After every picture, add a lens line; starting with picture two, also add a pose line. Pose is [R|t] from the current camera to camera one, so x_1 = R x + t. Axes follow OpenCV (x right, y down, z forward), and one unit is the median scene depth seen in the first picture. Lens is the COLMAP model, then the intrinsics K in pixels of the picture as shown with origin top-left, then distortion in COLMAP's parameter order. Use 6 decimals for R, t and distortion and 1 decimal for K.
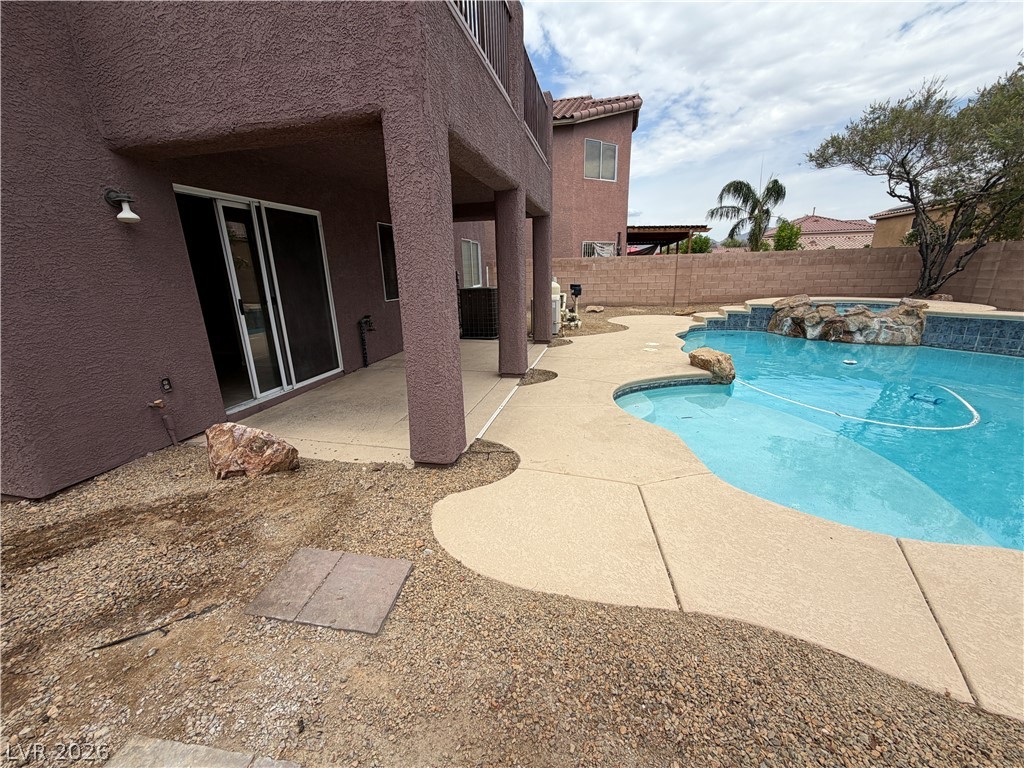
lens RADIAL K [[416.8, 0, 501.8], [0, 416.8, 386.3], [0, 0, 1]] dist [-0.003360, 0.000912]
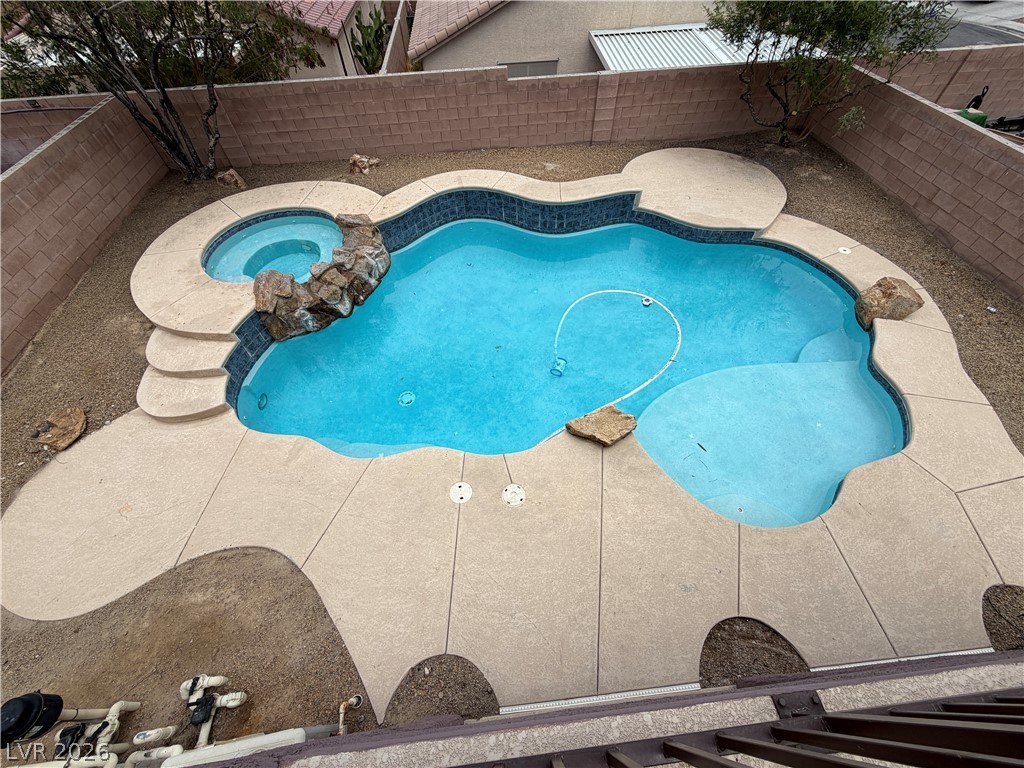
lens RADIAL K [[407.1, 0, 510.2], [0, 407.1, 384.9], [0, 0, 1]] dist [-0.001383, 0.000240]
pose [[-0.324879, -0.732233, 0.598572, 0.076143], [0.288326, 0.526092, 0.800060, -0.490533], [-0.900734, 0.432507, 0.040206, 0.650647]]
